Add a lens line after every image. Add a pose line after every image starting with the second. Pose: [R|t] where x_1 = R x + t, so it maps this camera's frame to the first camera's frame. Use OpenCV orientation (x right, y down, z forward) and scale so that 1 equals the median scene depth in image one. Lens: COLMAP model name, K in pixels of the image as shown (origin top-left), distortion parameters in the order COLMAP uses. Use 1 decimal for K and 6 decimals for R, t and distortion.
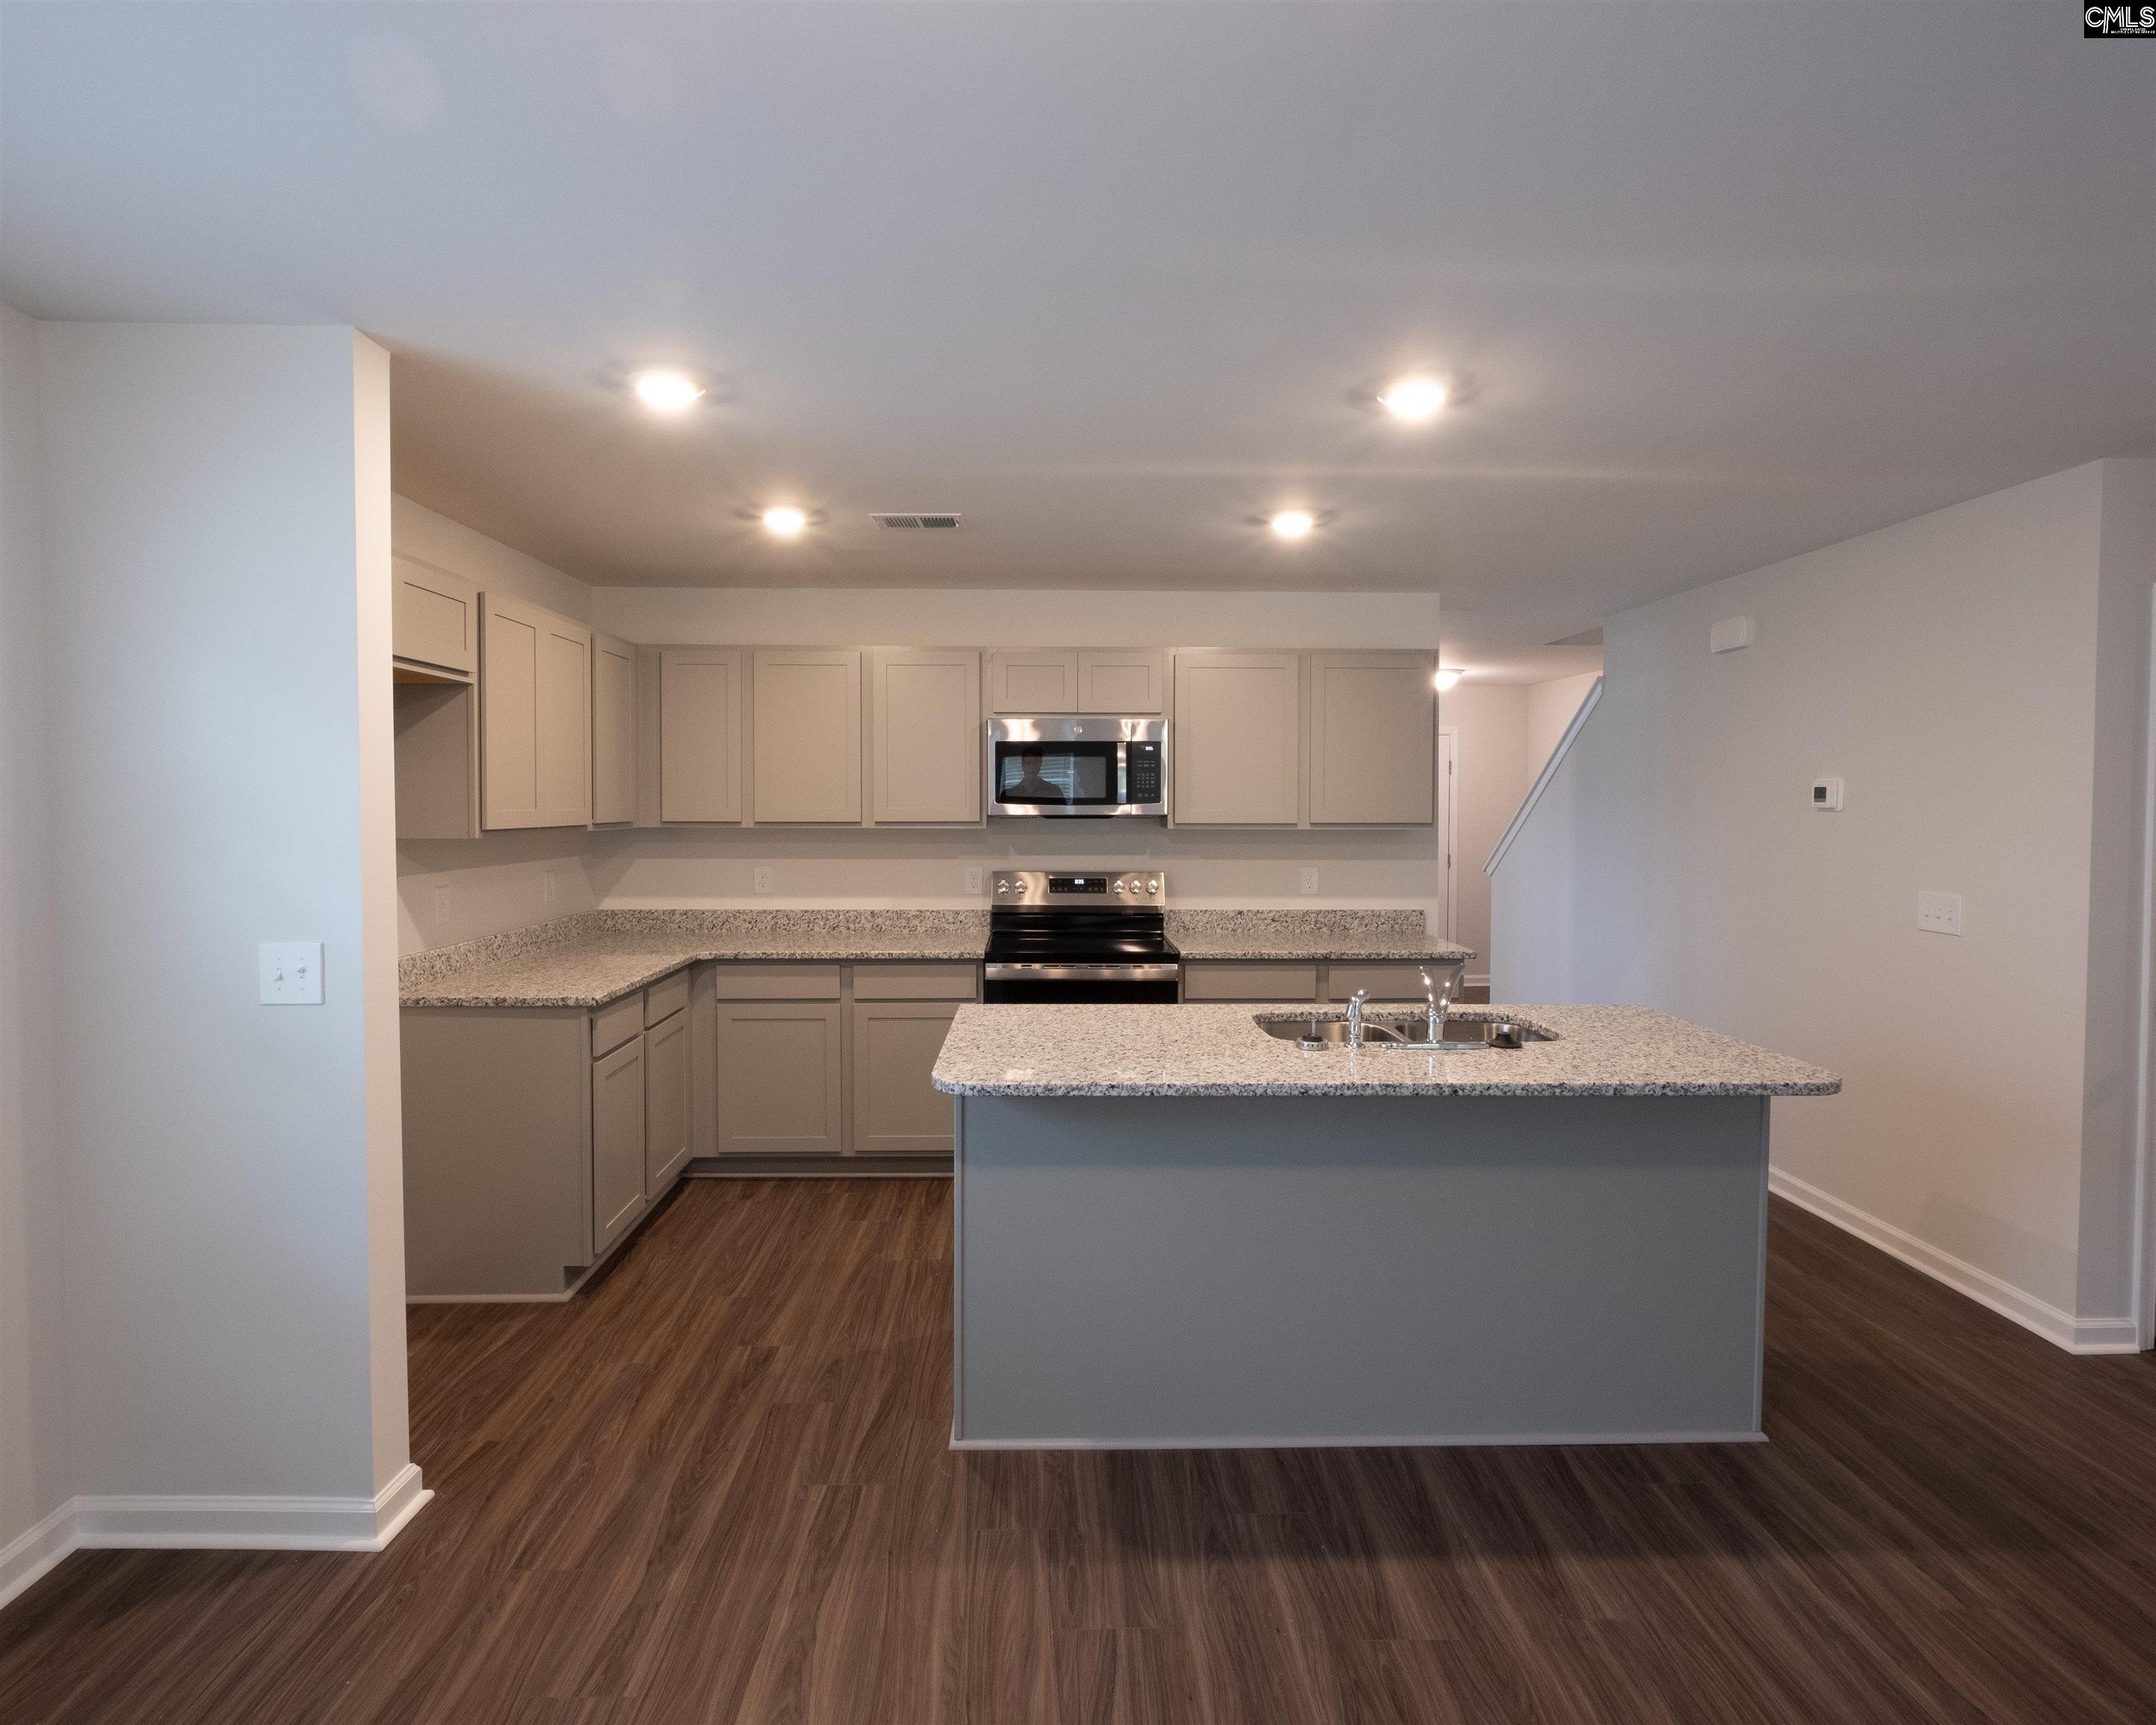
lens RADIAL K [[1142.2, 0, 1092.8], [0, 1142.2, 838.6], [0, 0, 1]] dist [0.030271, 0.000156]
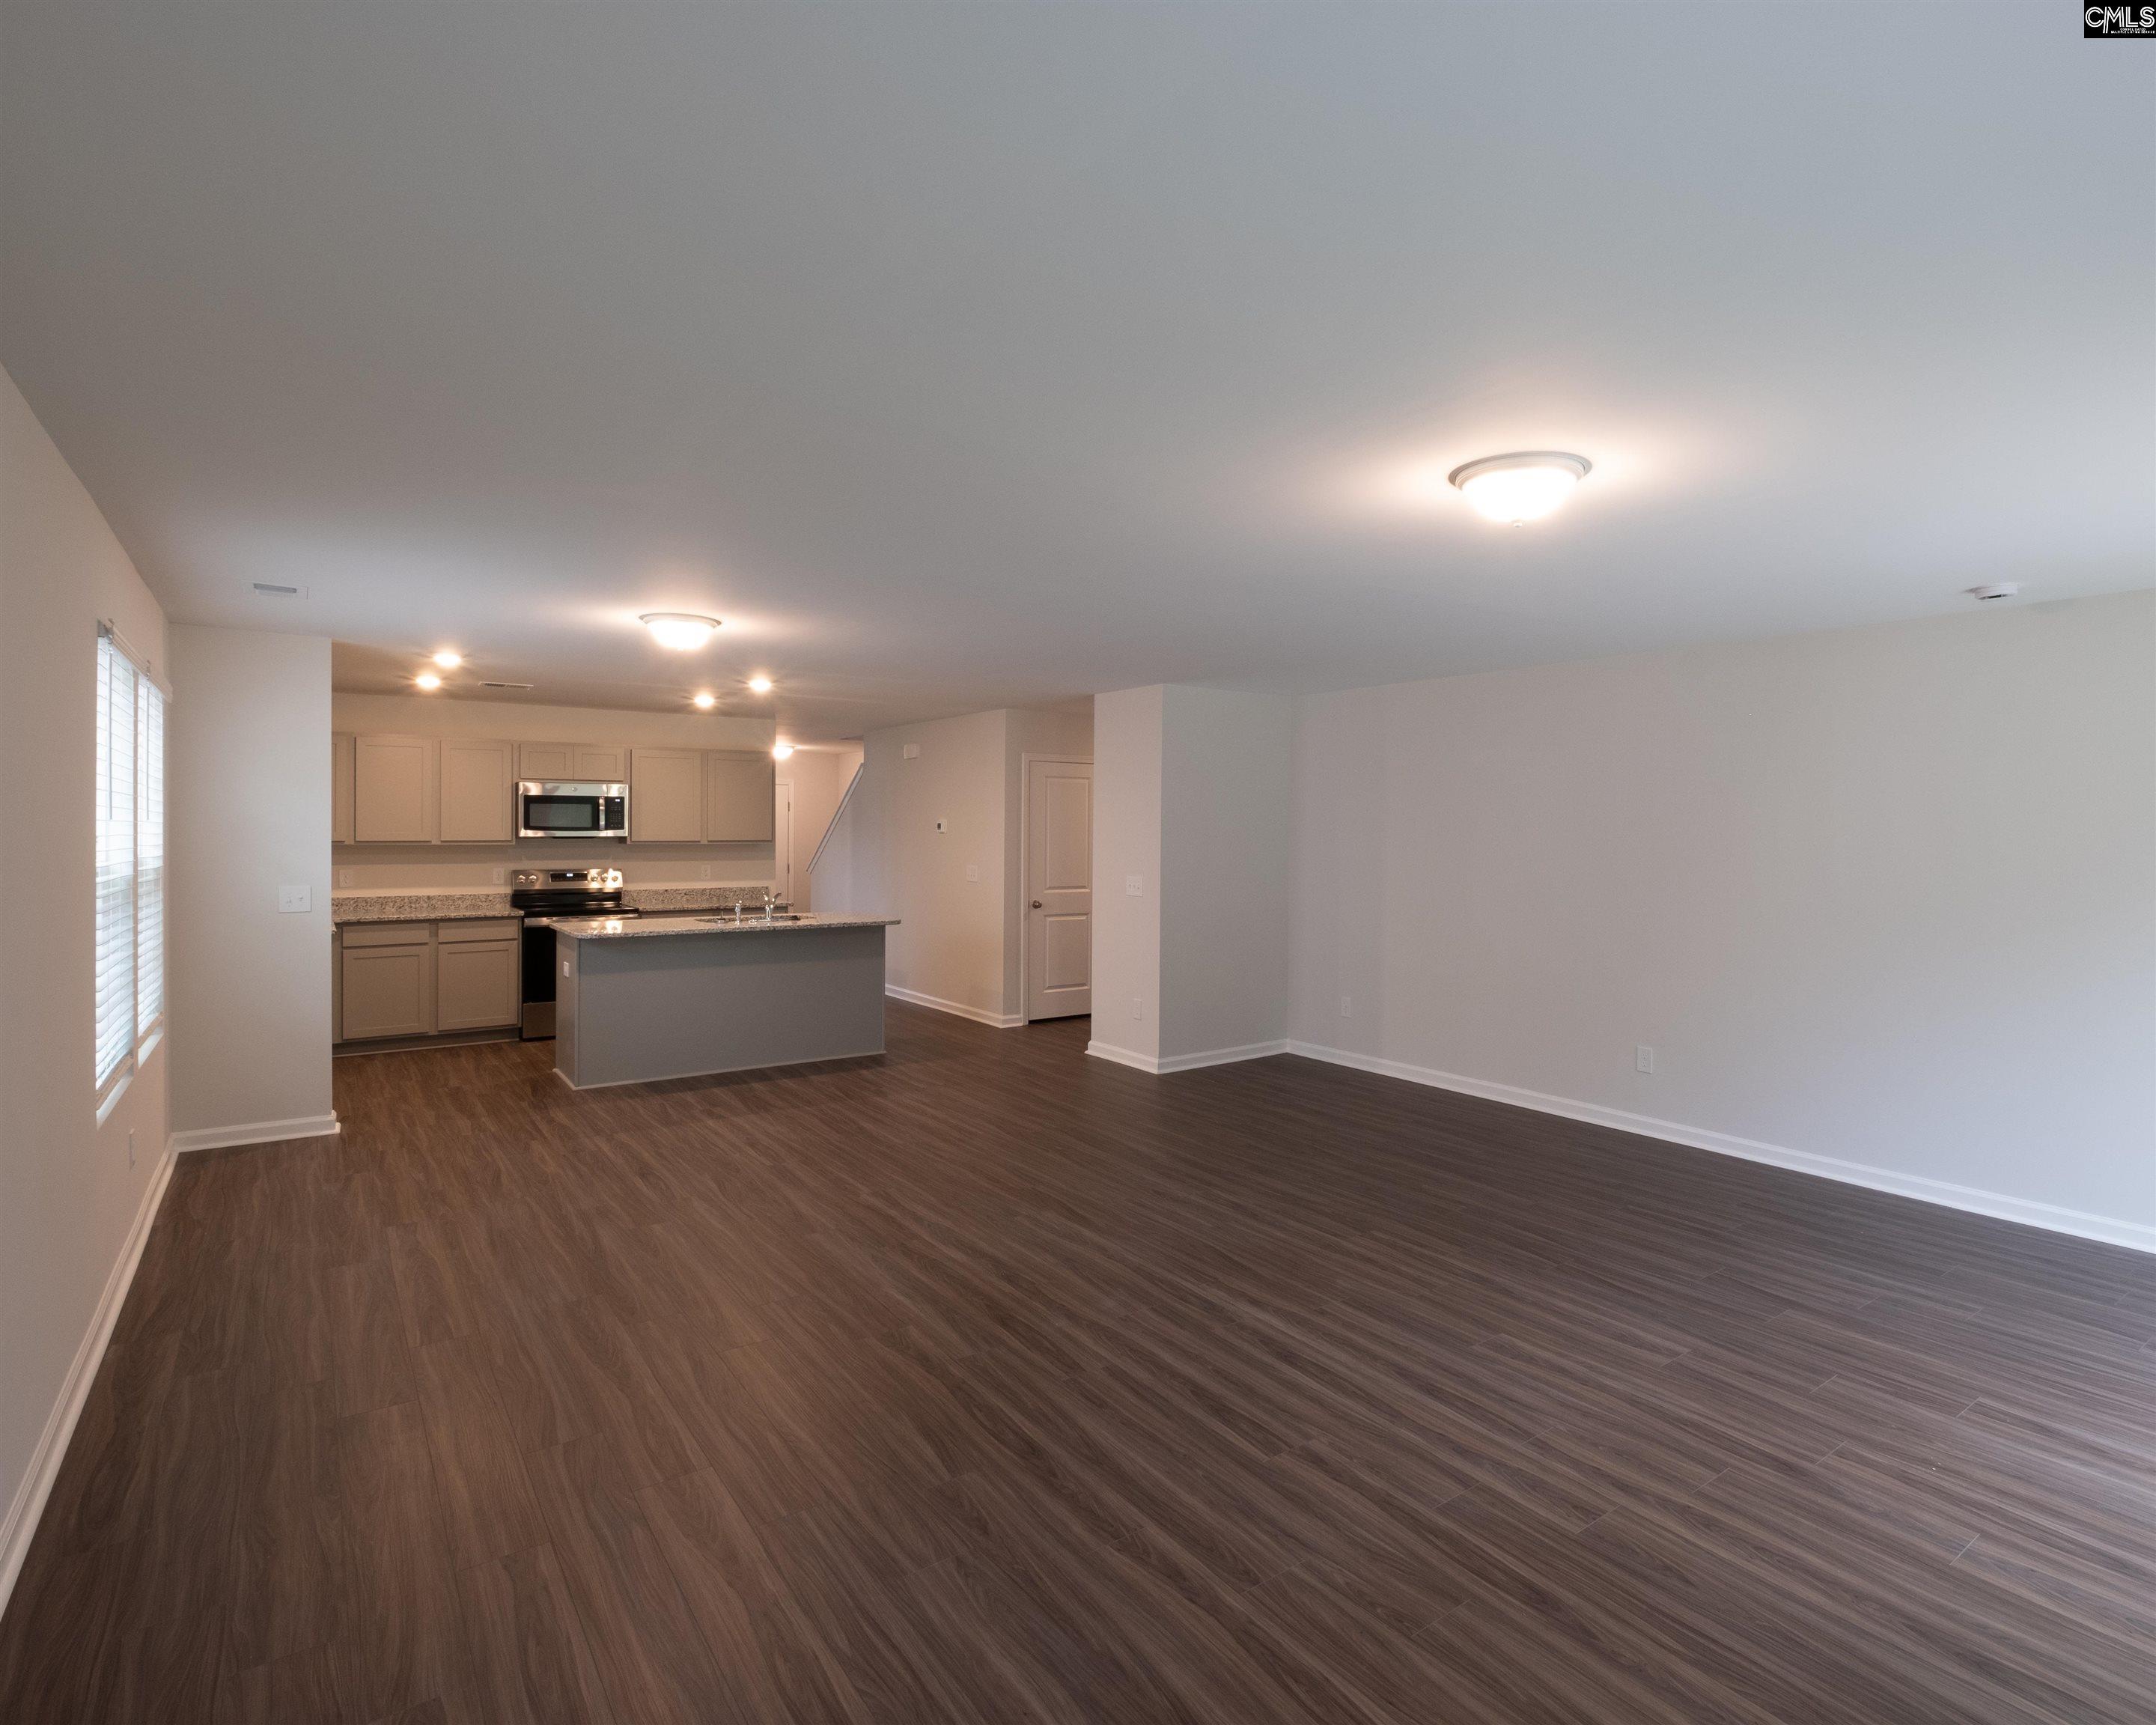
lens RADIAL K [[1142.2, 0, 1092.8], [0, 1142.2, 838.6], [0, 0, 1]] dist [0.030271, 0.000156]
pose [[0.846971, -0.003503, 0.531628, -0.281768], [0.017067, 0.999642, -0.020603, 0.033591], [-0.531366, 0.026524, 0.846727, -0.958228]]
